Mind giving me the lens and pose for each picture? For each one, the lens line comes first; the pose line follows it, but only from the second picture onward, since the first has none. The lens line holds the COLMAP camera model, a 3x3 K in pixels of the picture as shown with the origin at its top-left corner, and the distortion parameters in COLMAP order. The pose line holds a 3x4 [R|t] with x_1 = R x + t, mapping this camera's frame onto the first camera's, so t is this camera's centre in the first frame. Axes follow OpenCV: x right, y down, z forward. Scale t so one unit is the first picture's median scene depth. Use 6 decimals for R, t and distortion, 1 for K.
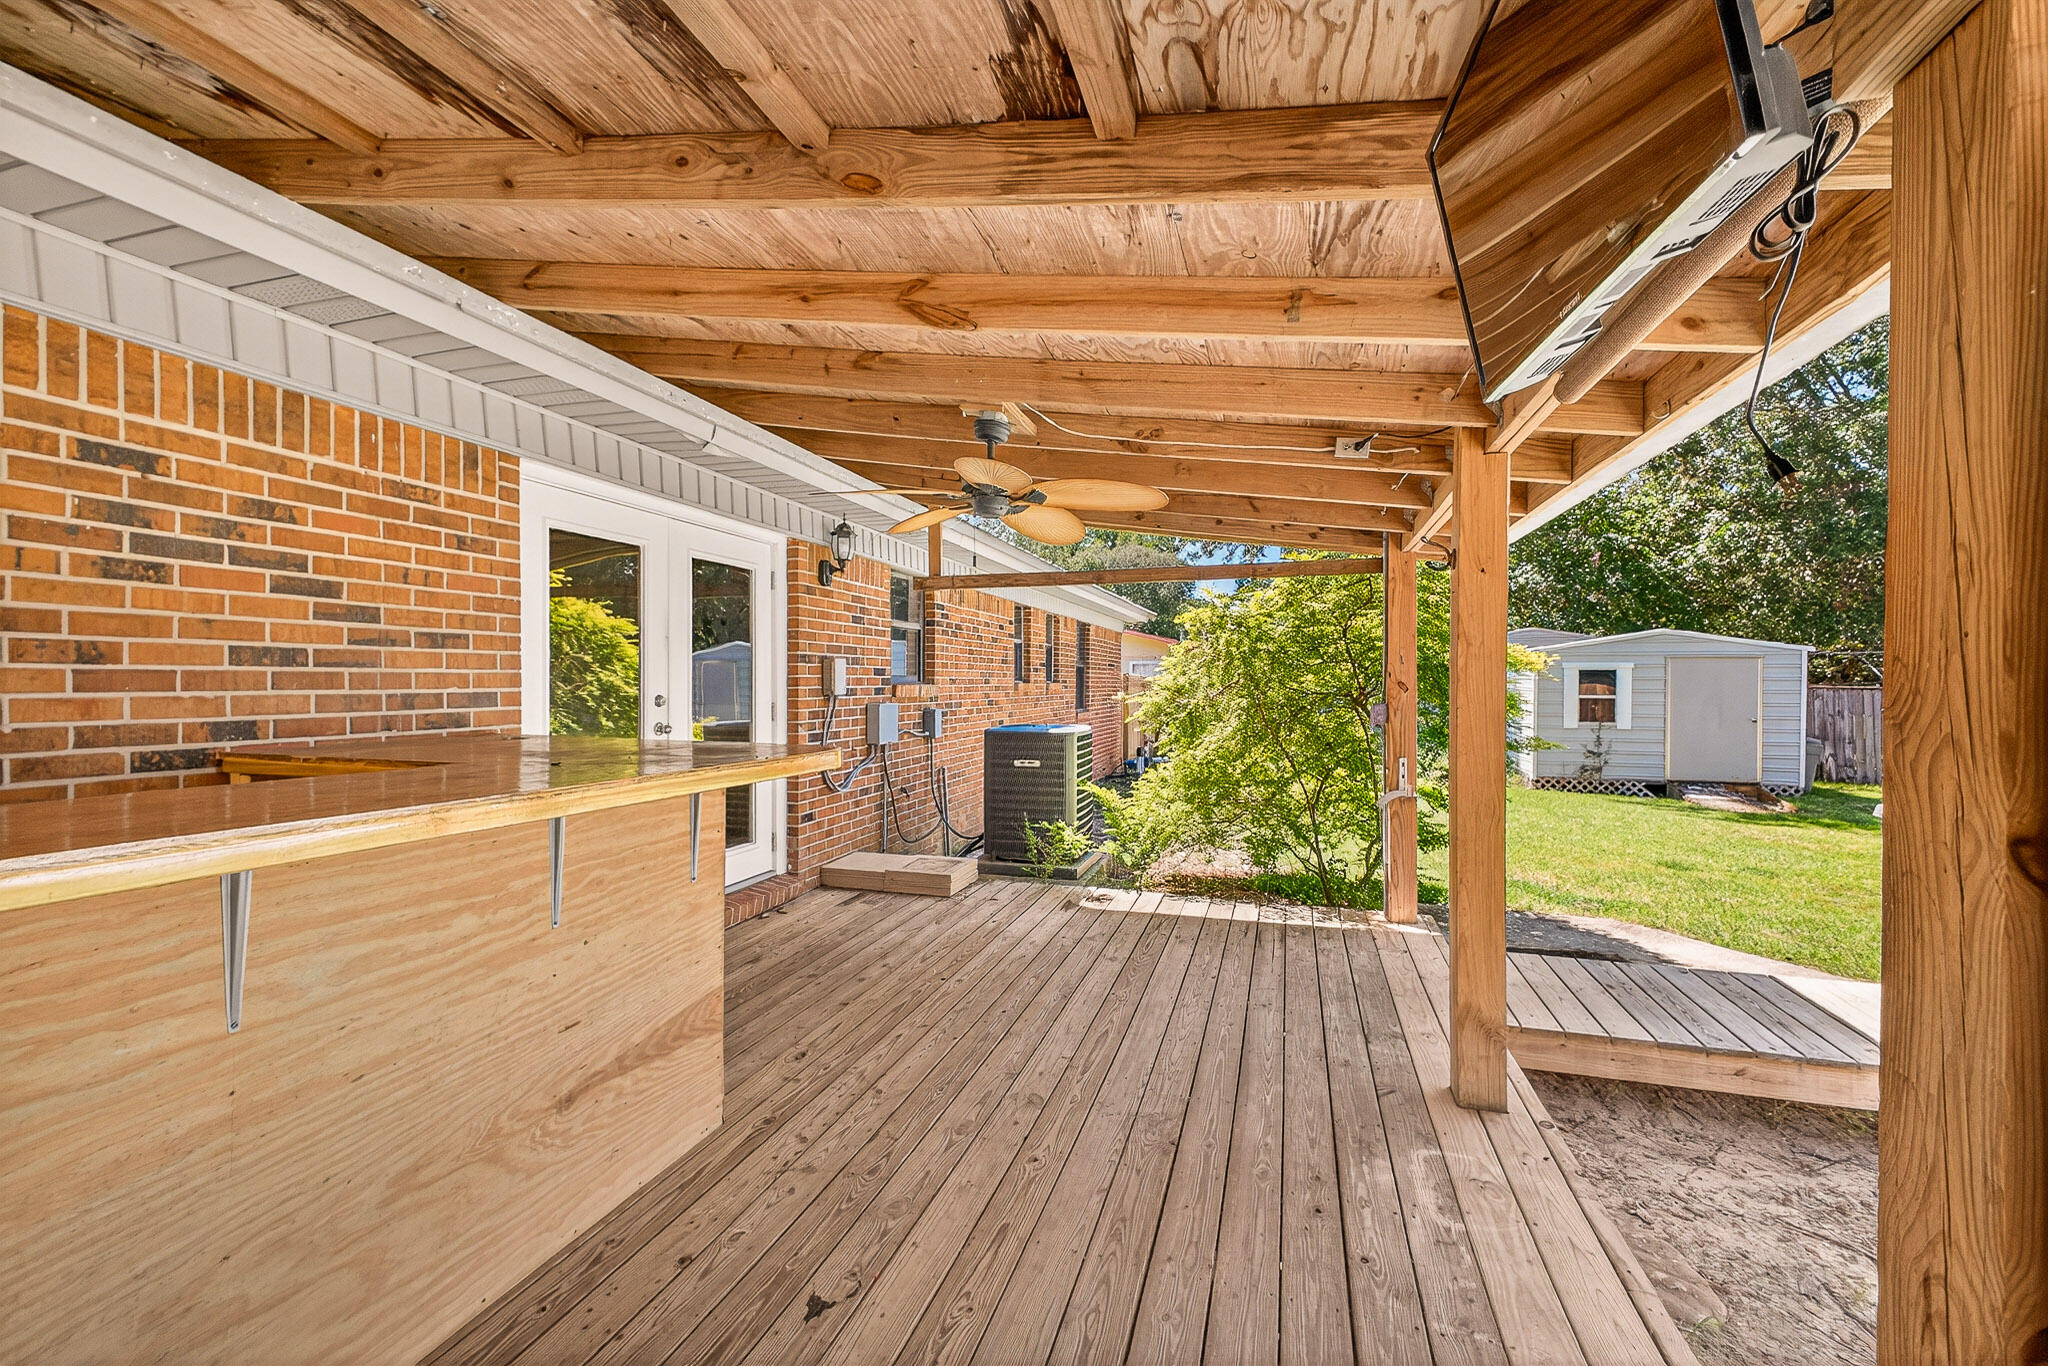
lens RADIAL K [[818.0, 0, 1027.7], [0, 818.0, 674.4], [0, 0, 1]] dist [0.006149, -0.000326]
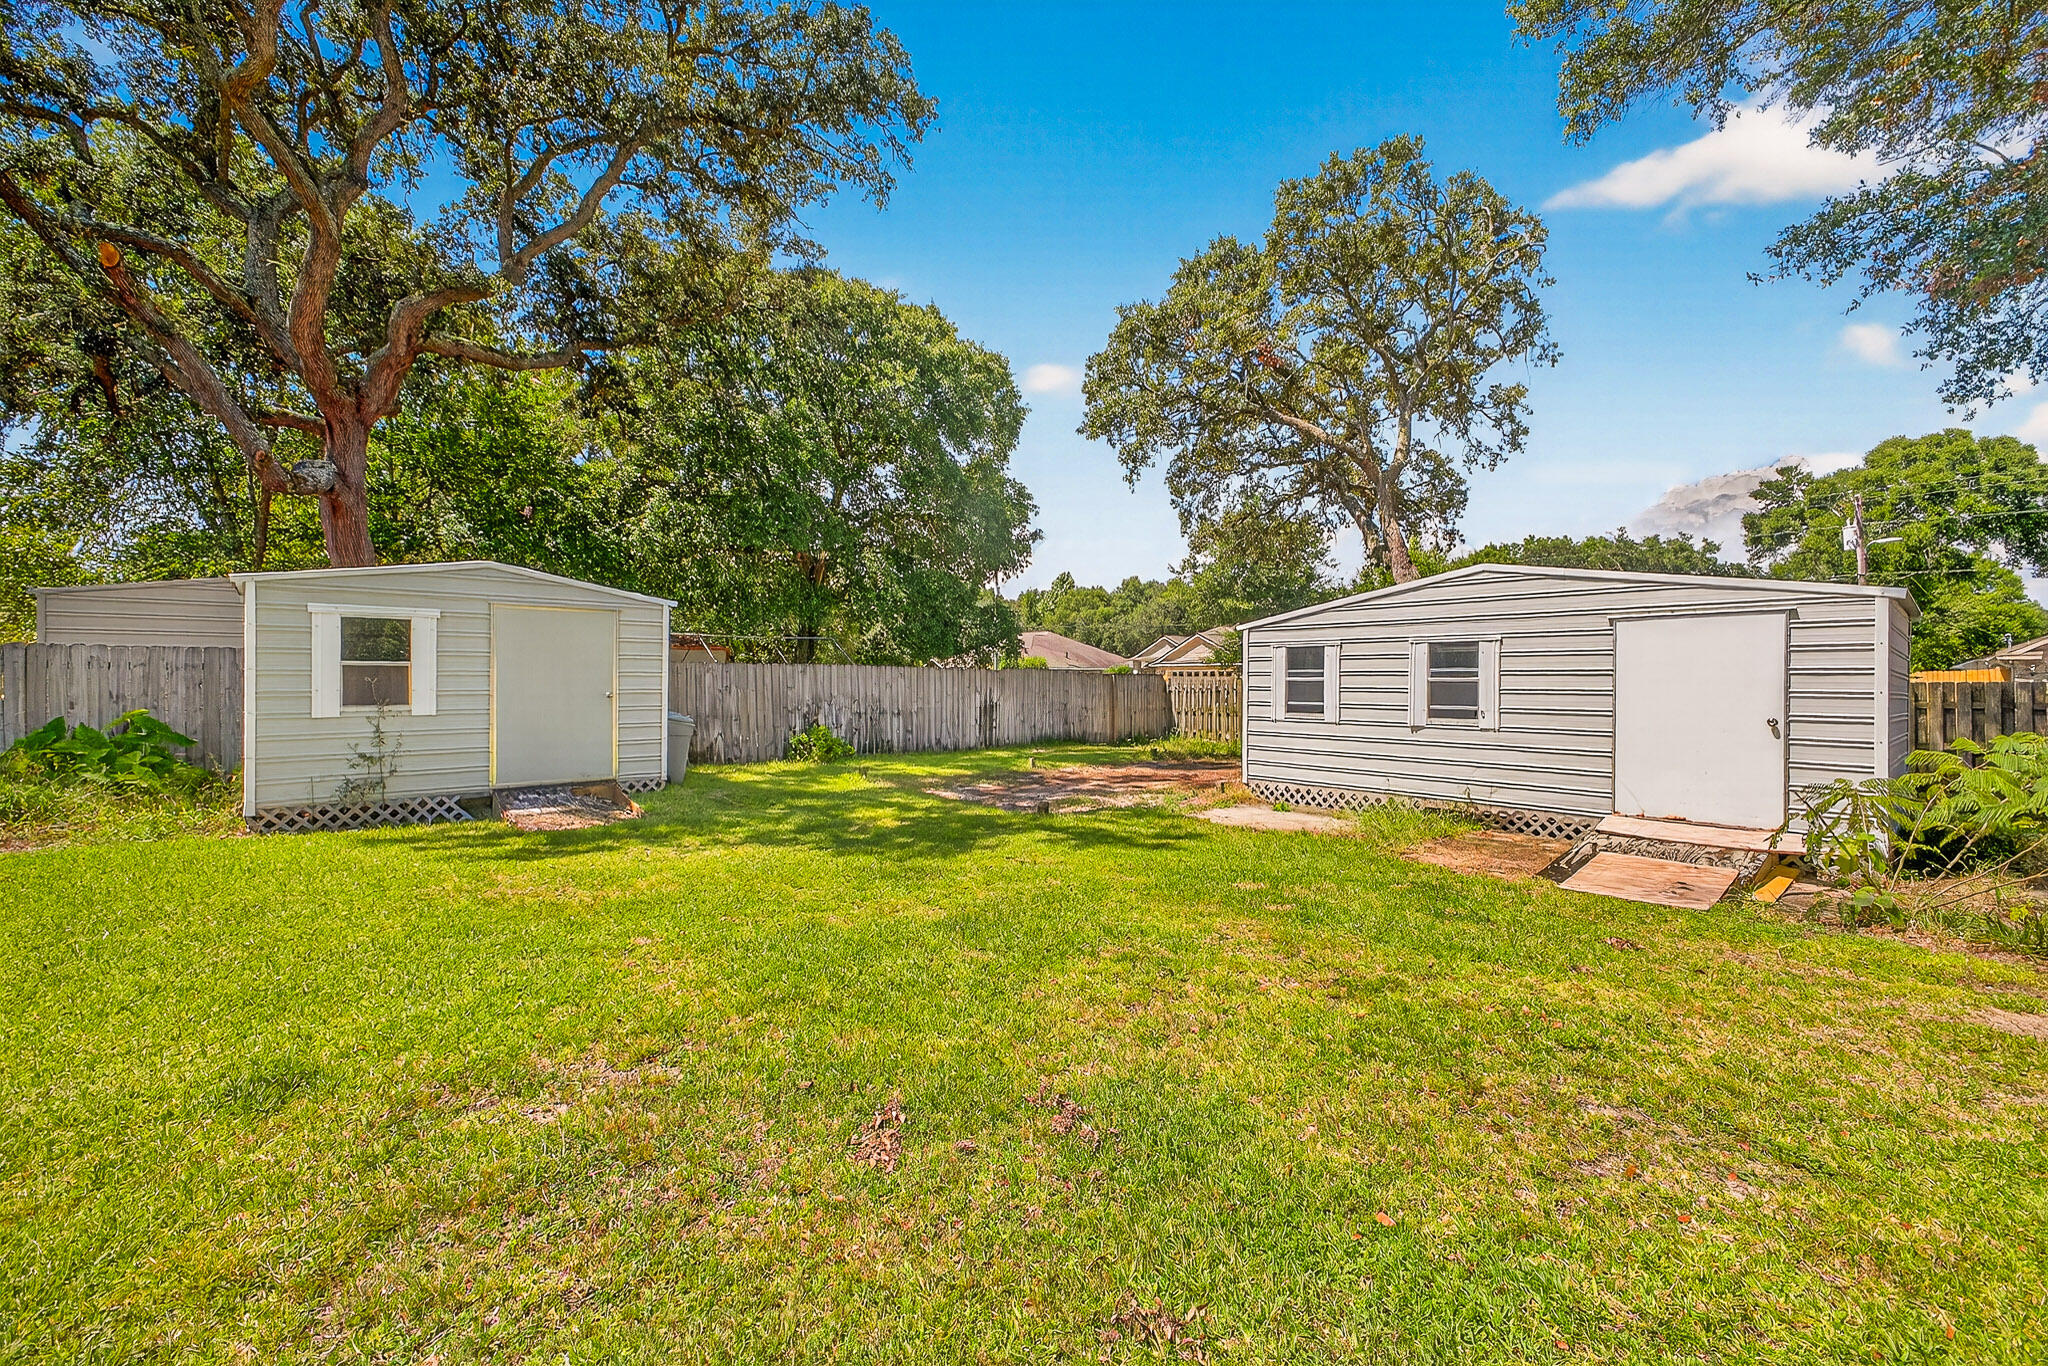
lens RADIAL K [[818.0, 0, 1027.7], [0, 818.0, 674.4], [0, 0, 1]] dist [0.006149, -0.000326]
pose [[0.491755, -0.000382, 0.870734, 0.406676], [-0.001643, 0.999998, 0.001367, 0.034279], [-0.870732, -0.002103, 0.491753, 0.294006]]
